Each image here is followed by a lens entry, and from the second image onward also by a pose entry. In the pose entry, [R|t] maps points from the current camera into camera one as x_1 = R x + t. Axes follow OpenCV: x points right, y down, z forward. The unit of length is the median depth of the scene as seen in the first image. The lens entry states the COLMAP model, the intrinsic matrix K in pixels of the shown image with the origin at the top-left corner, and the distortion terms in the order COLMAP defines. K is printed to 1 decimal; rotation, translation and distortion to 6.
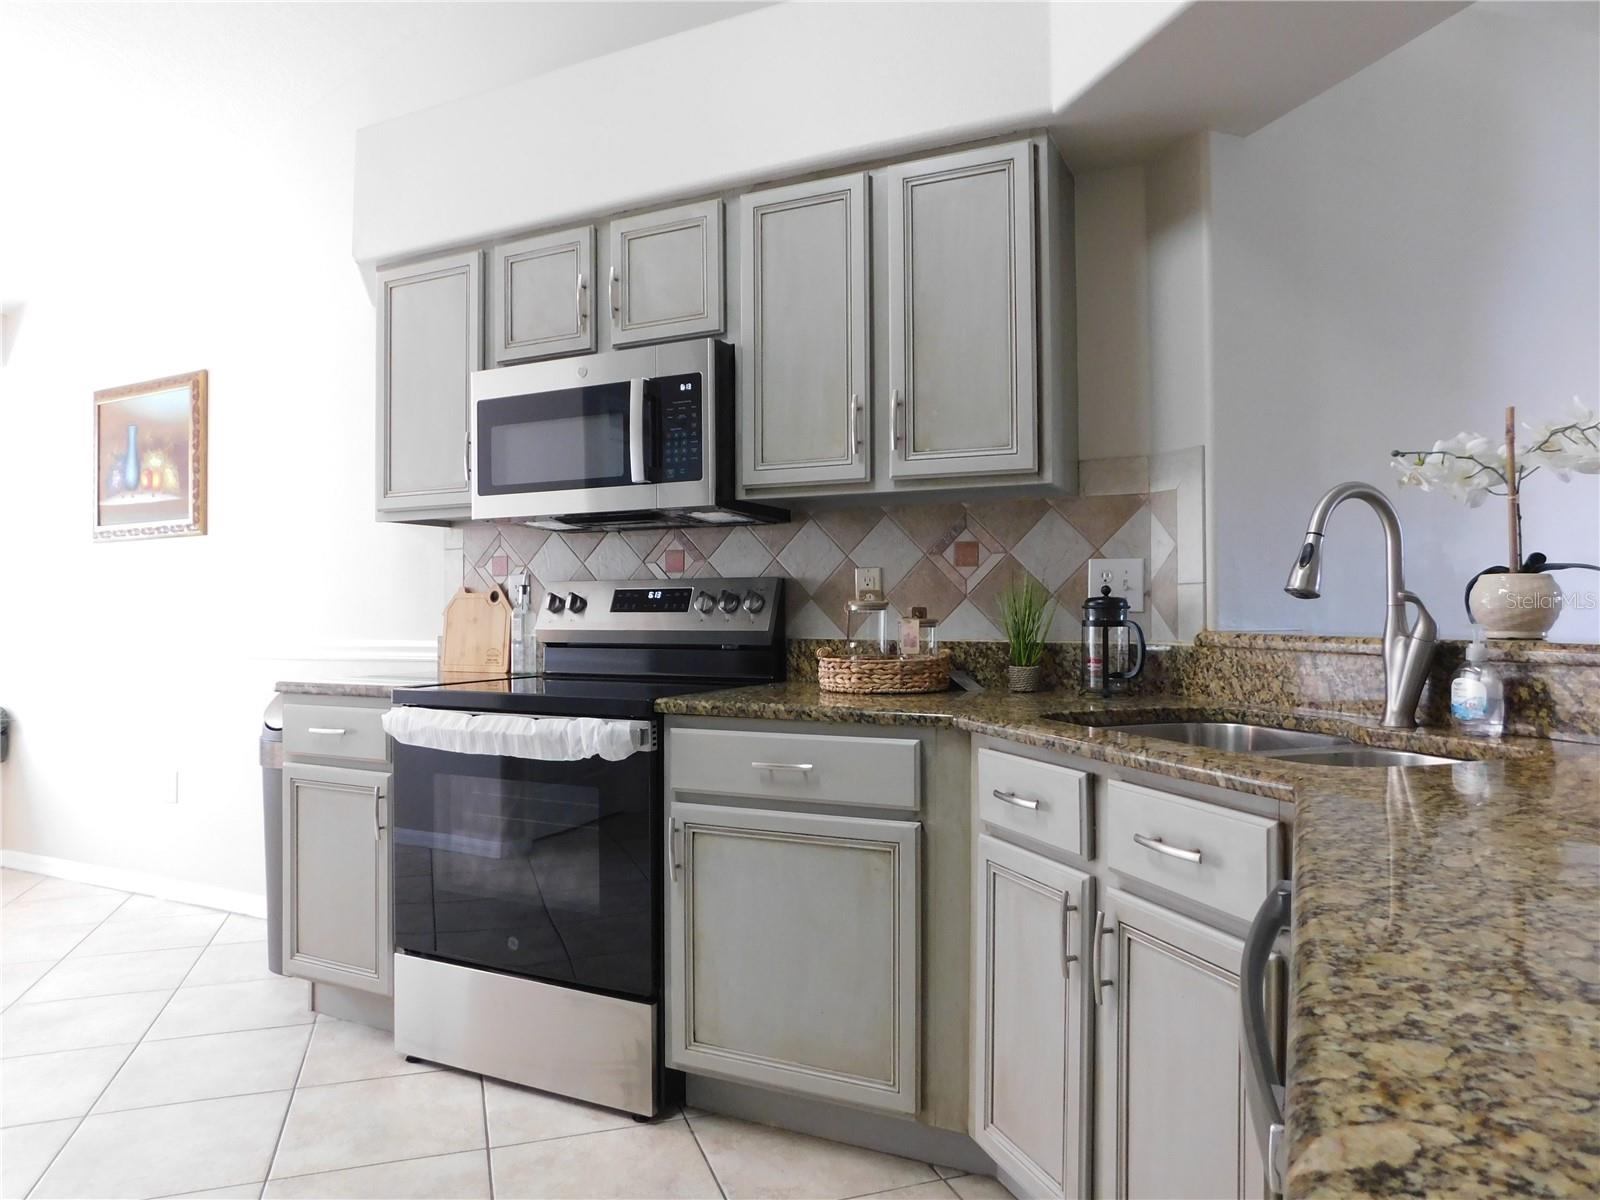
lens RADIAL K [[1056.1, 0, 798.3], [0, 1056.1, 600.8], [0, 0, 1]] dist [-0.067256, 0.051879]
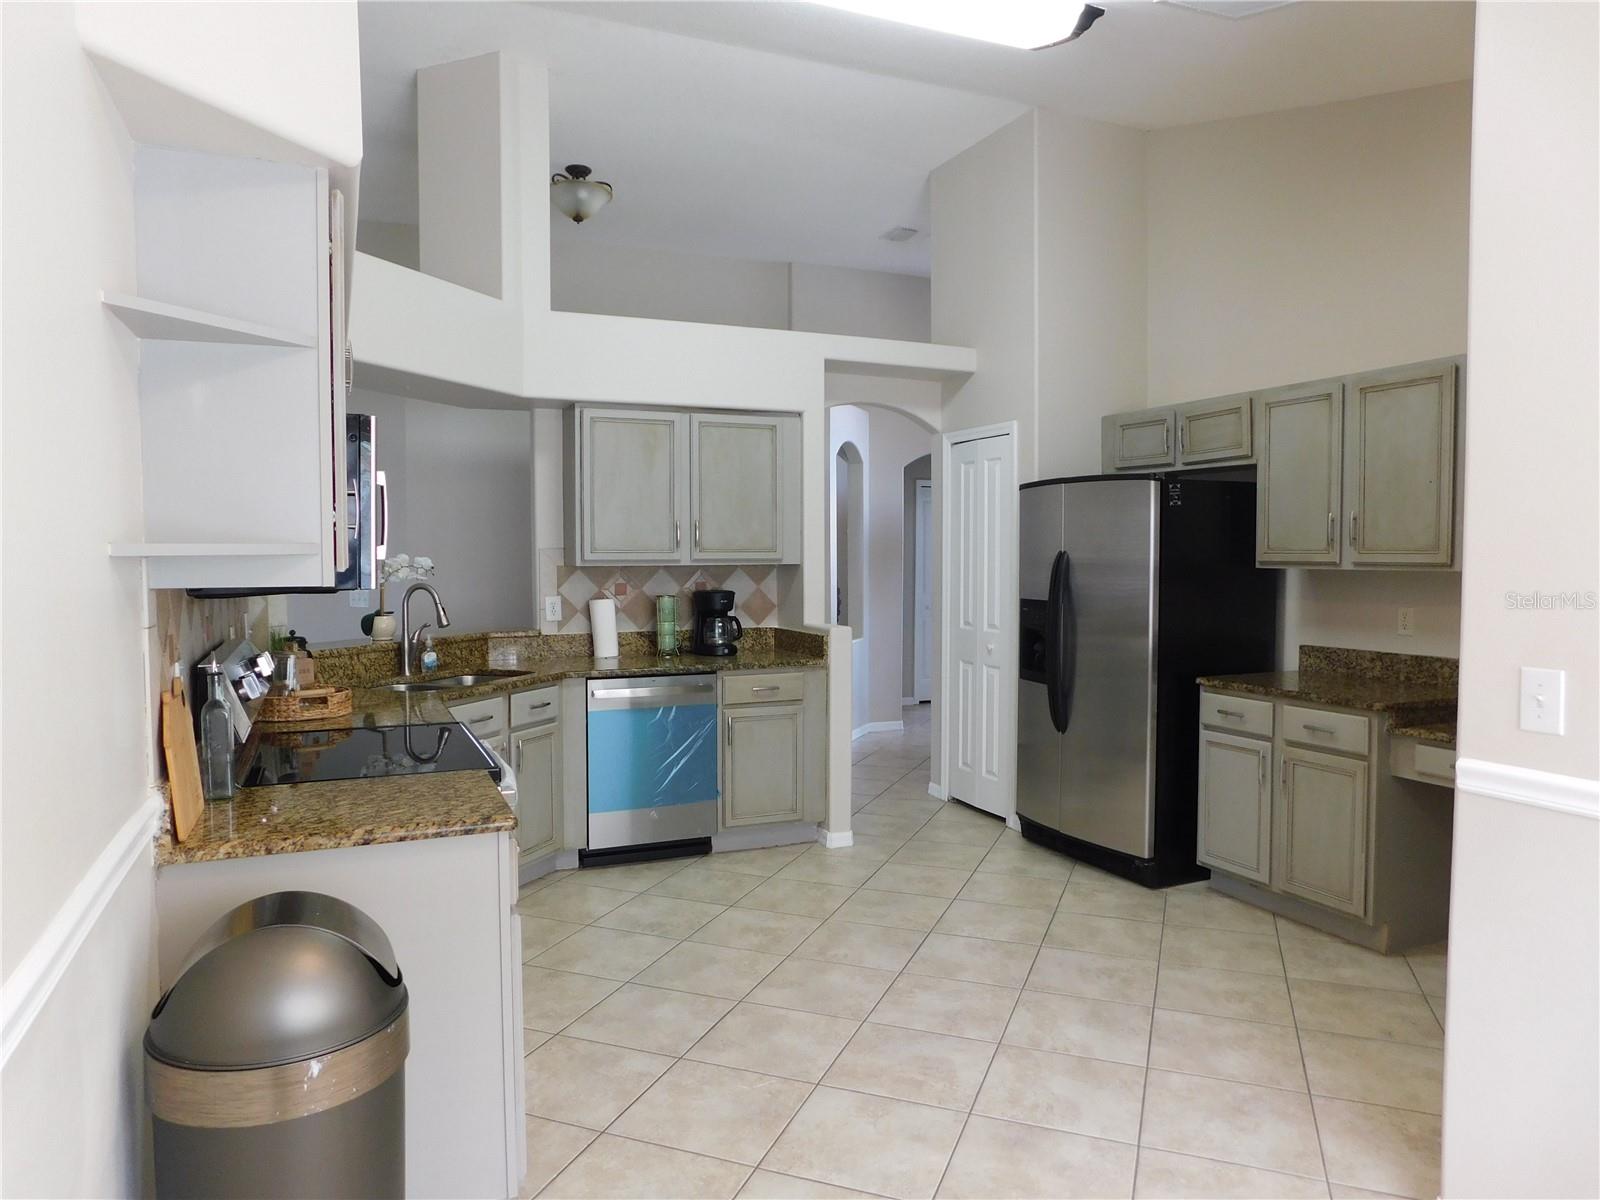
lens RADIAL K [[1056.1, 0, 802.3], [0, 1056.1, 603.4], [0, 0, 1]] dist [-0.067256, 0.051879]
pose [[-0.769342, -0.026938, 0.638269, -1.354246], [-0.001707, 0.999194, 0.040114, -0.121302], [-0.638835, 0.029772, -0.768767, 1.728693]]
